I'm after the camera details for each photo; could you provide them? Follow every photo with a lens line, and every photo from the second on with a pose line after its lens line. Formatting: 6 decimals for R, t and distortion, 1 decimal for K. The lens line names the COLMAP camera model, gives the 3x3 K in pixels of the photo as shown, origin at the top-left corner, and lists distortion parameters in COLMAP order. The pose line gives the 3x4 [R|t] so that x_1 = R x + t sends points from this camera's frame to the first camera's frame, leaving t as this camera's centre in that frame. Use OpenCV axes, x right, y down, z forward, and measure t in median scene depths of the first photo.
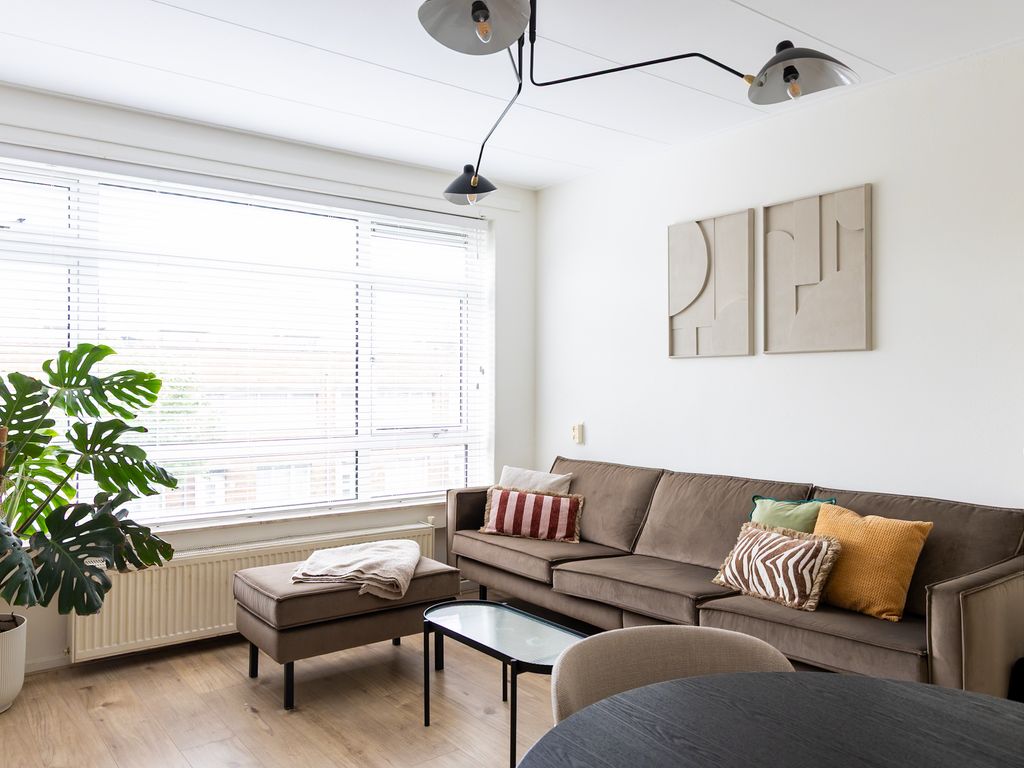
lens RADIAL K [[780.1, 0, 512.0], [0, 780.1, 384.0], [0, 0, 1]] dist [0.006011, -0.004592]
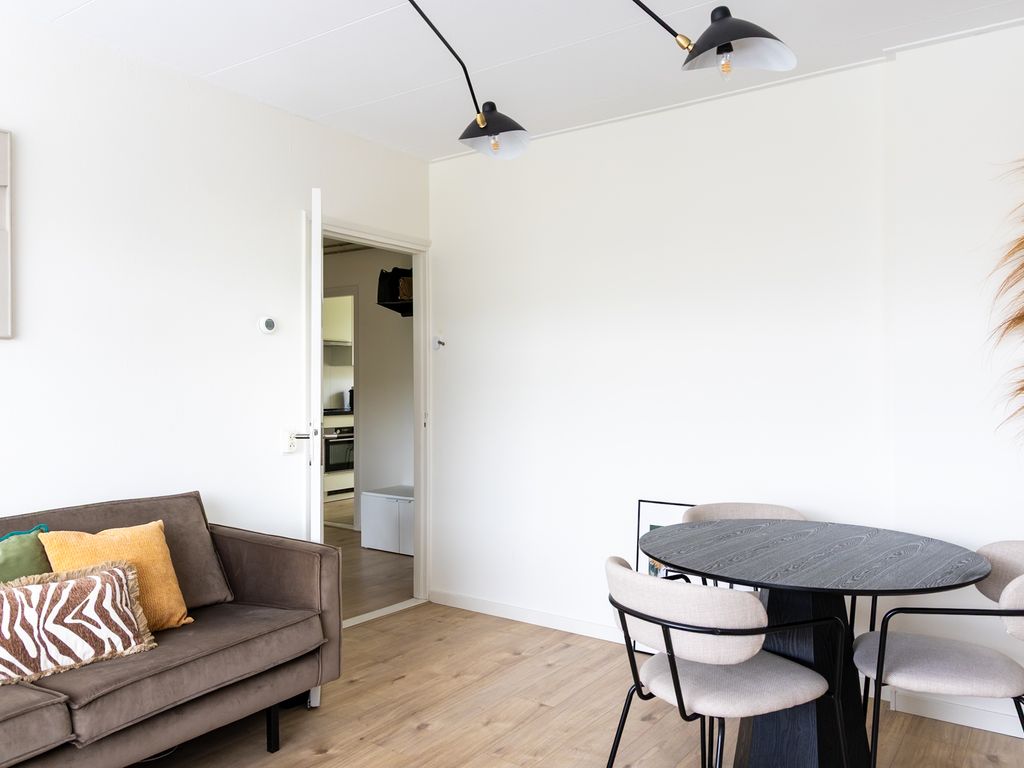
lens RADIAL K [[780.1, 0, 512.0], [0, 780.1, 384.0], [0, 0, 1]] dist [0.006011, -0.004592]
pose [[-0.298907, -0.007050, 0.954256, -0.517943], [0.000442, 0.999972, 0.007526, -0.001933], [-0.954282, 0.002671, -0.298895, 0.831684]]
